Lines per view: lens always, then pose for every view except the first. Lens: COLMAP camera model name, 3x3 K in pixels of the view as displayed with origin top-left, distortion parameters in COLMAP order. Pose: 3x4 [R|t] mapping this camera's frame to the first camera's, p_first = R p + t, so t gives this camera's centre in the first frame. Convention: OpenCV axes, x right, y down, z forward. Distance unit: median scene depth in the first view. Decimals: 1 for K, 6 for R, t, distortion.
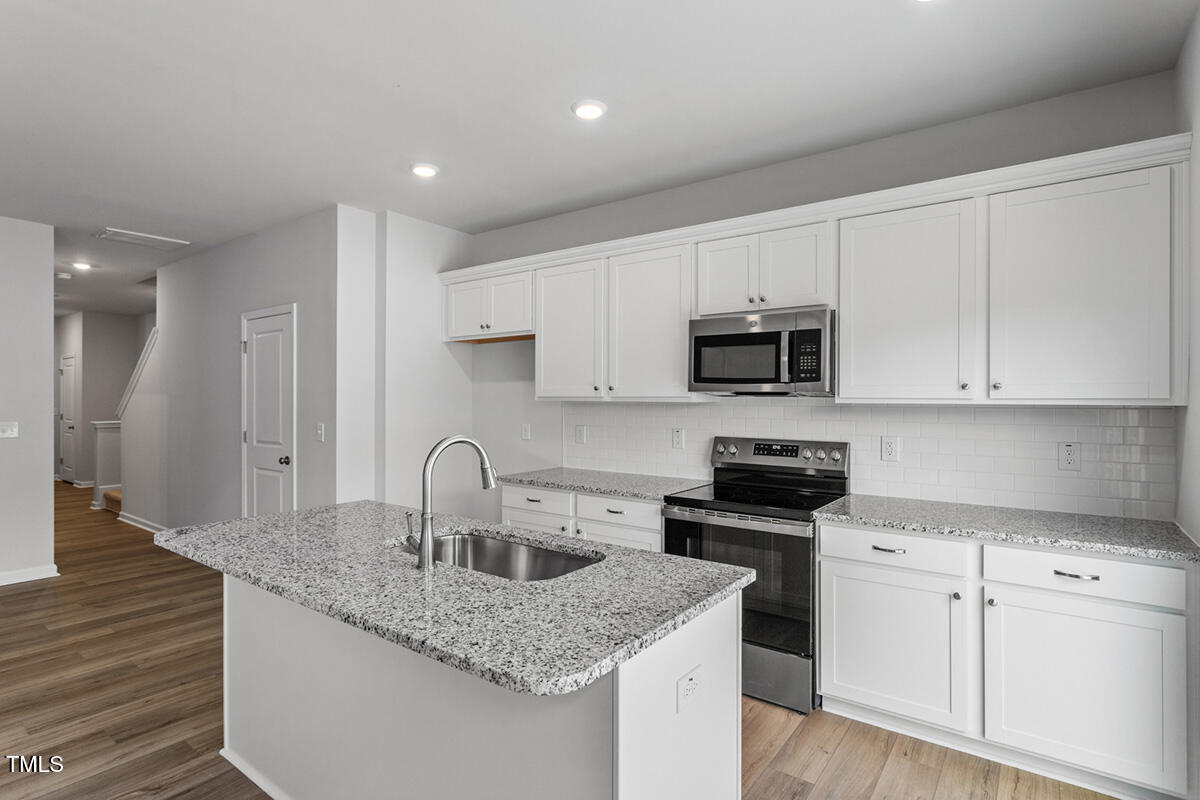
lens RADIAL K [[601.6, 0, 599.8], [0, 601.6, 395.4], [0, 0, 1]] dist [-0.024924, 0.008615]
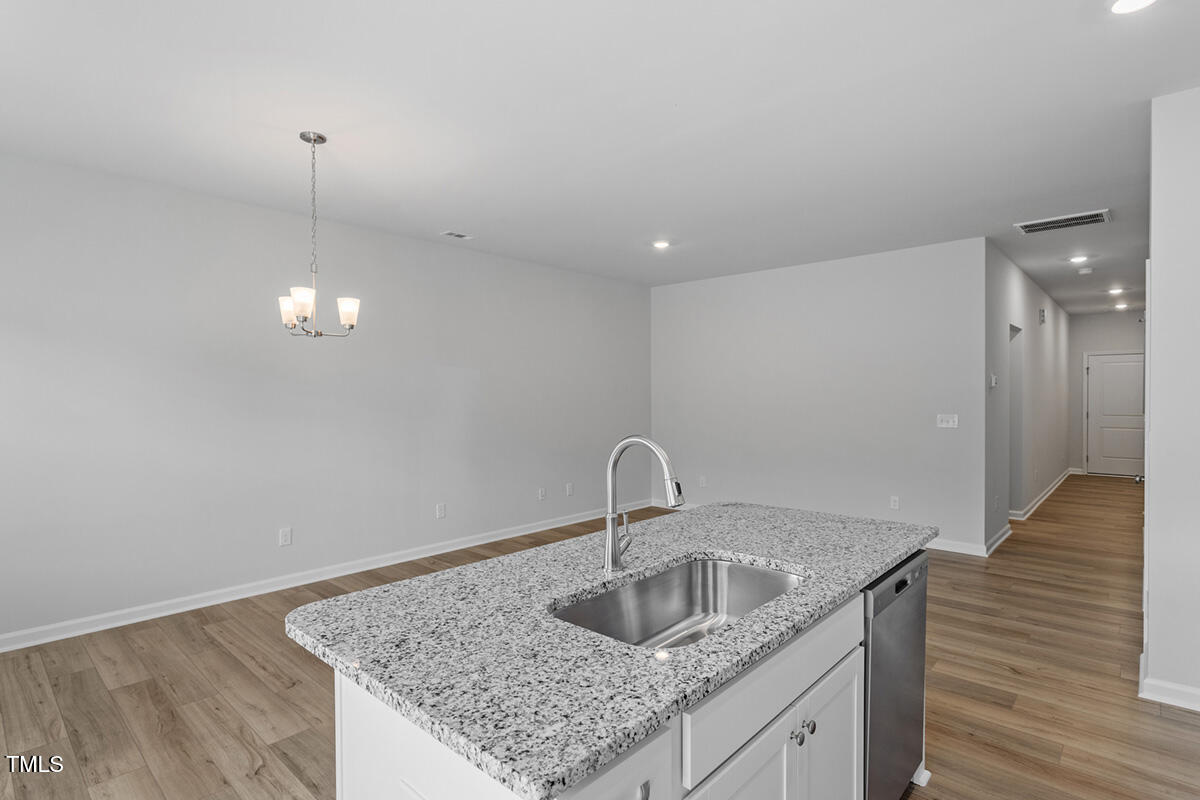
lens RADIAL K [[603.7, 0, 598.0], [0, 603.7, 399.3], [0, 0, 1]] dist [-0.019058, 0.008701]
pose [[-0.102305, 0.006391, -0.994733, 0.360855], [0.006837, 0.999960, 0.005722, 0.003960], [0.994730, -0.006215, -0.102344, 0.572045]]
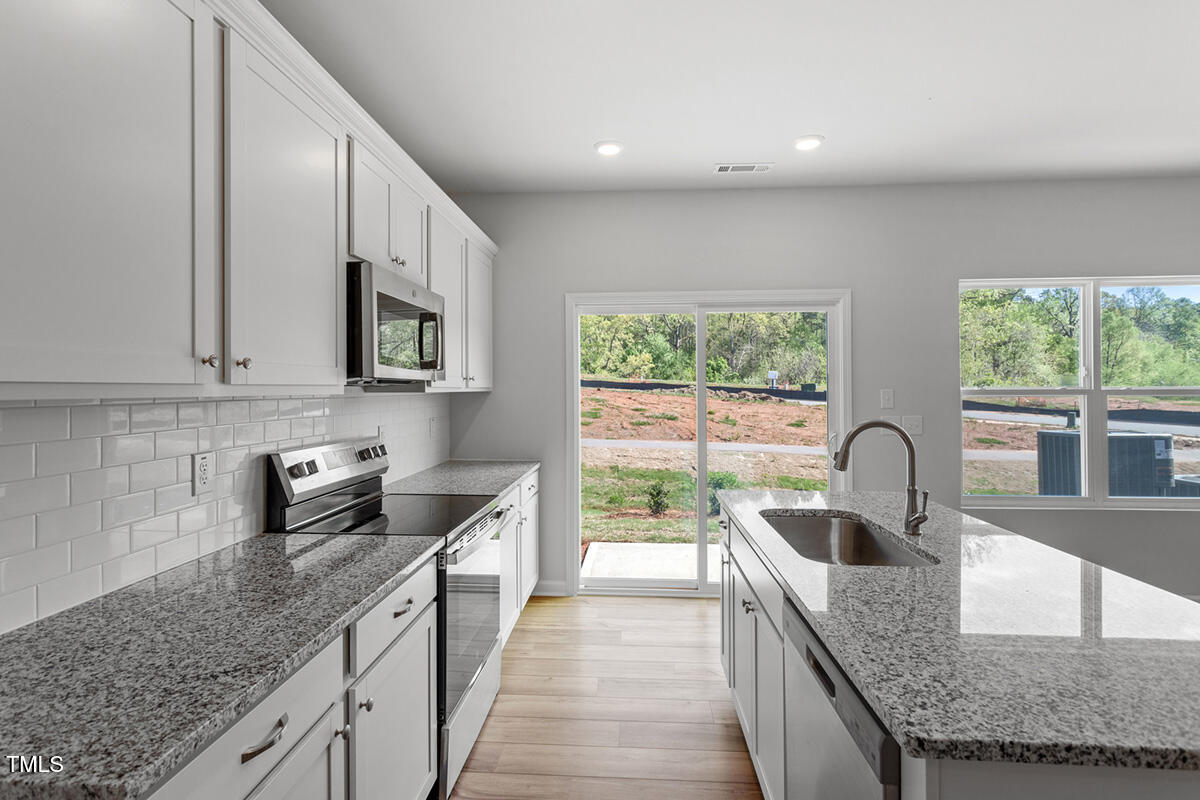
lens RADIAL K [[577.3, 0, 599.4], [0, 577.3, 386.5], [0, 0, 1]] dist [0.001596, 0.000526]
pose [[-0.546969, 0.001815, 0.837151, -0.482613], [-0.001543, 0.999994, -0.003177, 0.004580], [-0.837151, -0.003029, -0.546963, 1.129622]]
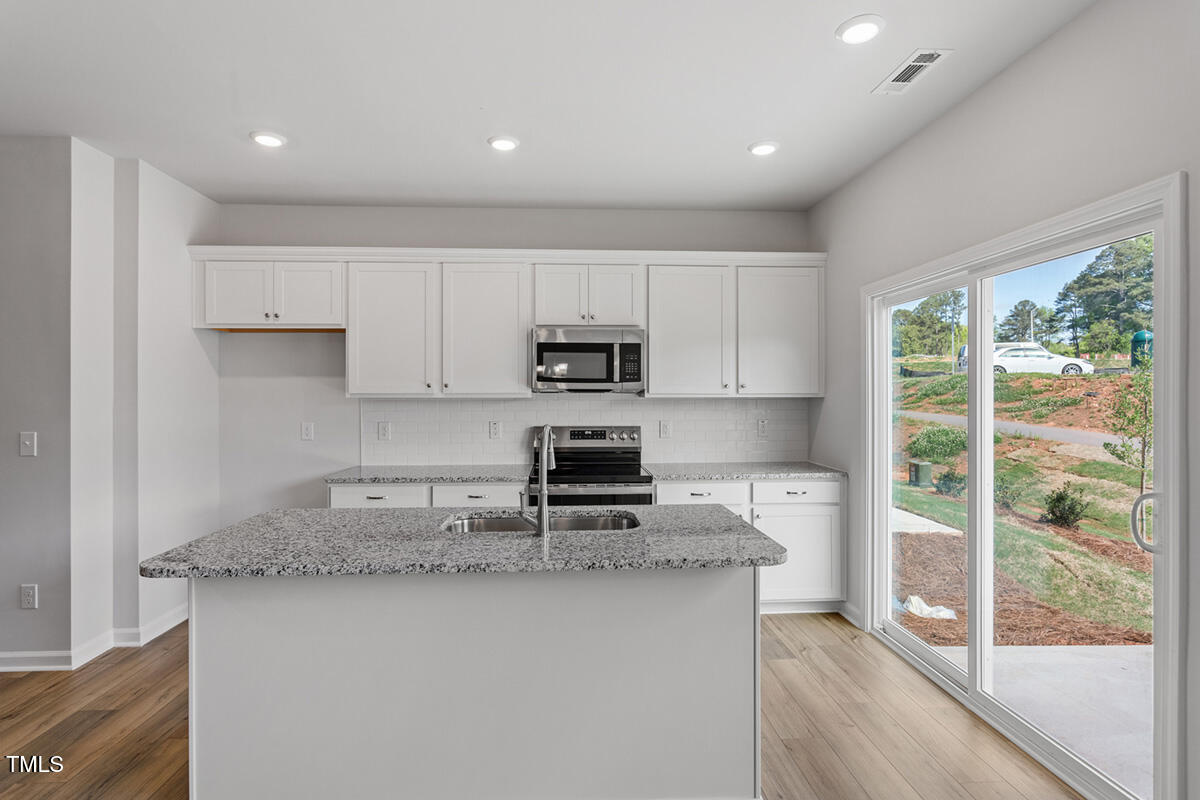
lens RADIAL K [[601.6, 0, 599.8], [0, 601.6, 395.4], [0, 0, 1]] dist [-0.024924, 0.008615]
pose [[0.763040, -0.003663, 0.646341, -0.518990], [0.001610, 0.999992, 0.003765, 0.002450], [-0.646349, -0.001832, 0.763040, 0.006880]]
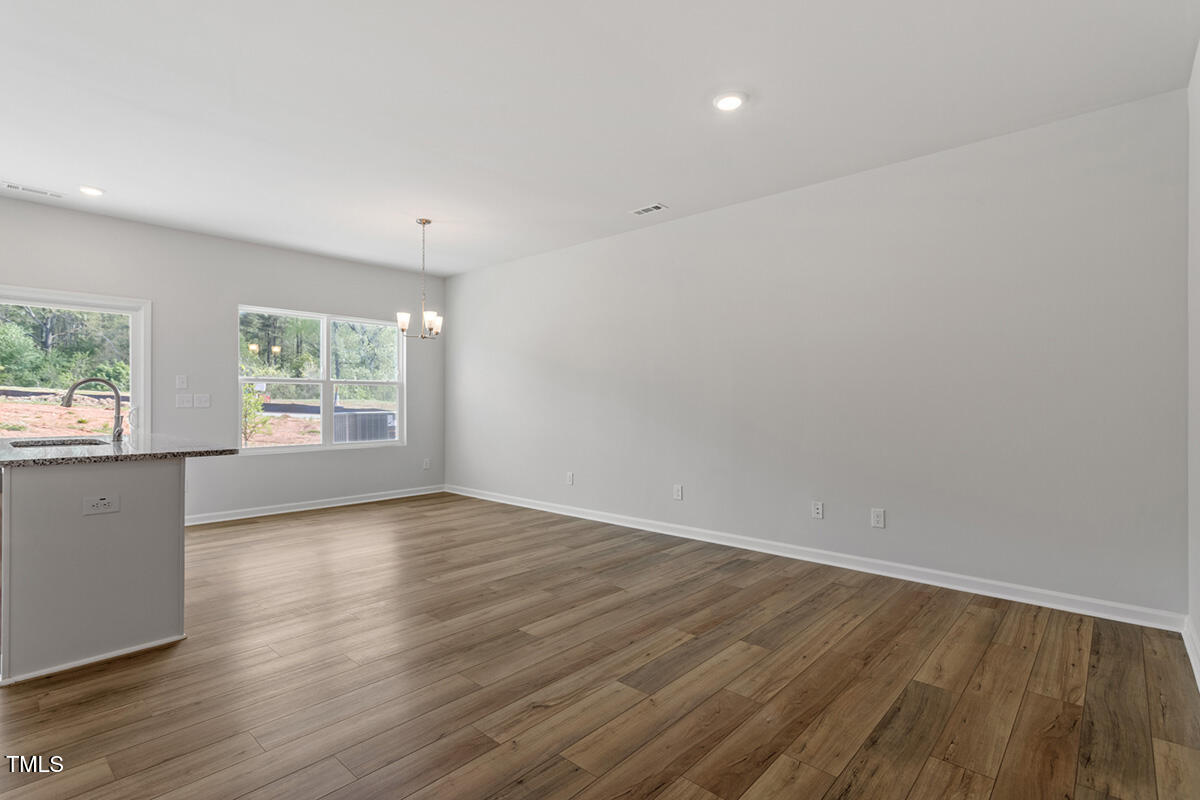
lens RADIAL K [[569.5, 0, 596.3], [0, 569.5, 400.0], [0, 0, 1]] dist [0.001300, 0.000425]
pose [[-0.995410, -0.003619, 0.095632, -1.145675], [-0.004318, 0.999965, -0.007109, 0.080705], [-0.095603, -0.007489, -0.995391, 1.502373]]
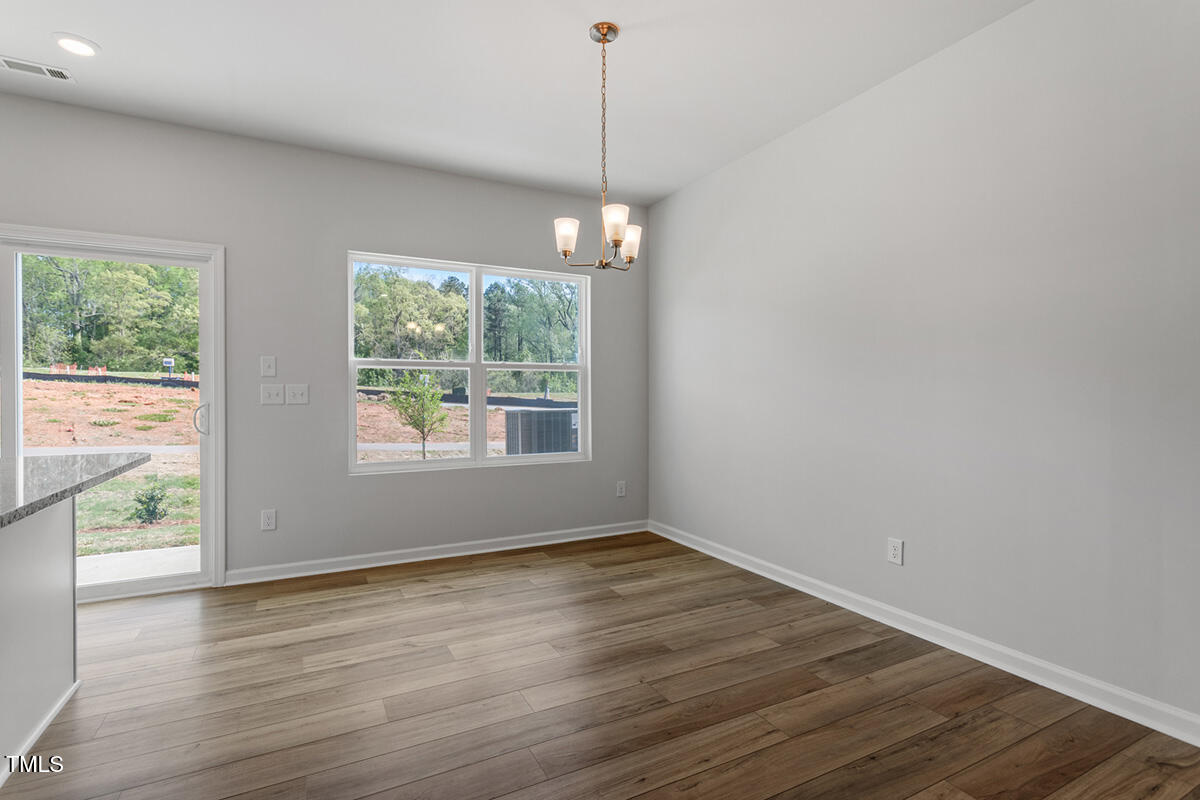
lens RADIAL K [[570.7, 0, 598.2], [0, 570.7, 395.7], [0, 0, 1]] dist [-0.000284, 0.000230]
pose [[-0.901910, -0.002233, 0.431918, -0.861715], [-0.002904, 0.999995, -0.000892, 0.078902], [-0.431914, -0.002059, -0.901913, 0.721560]]
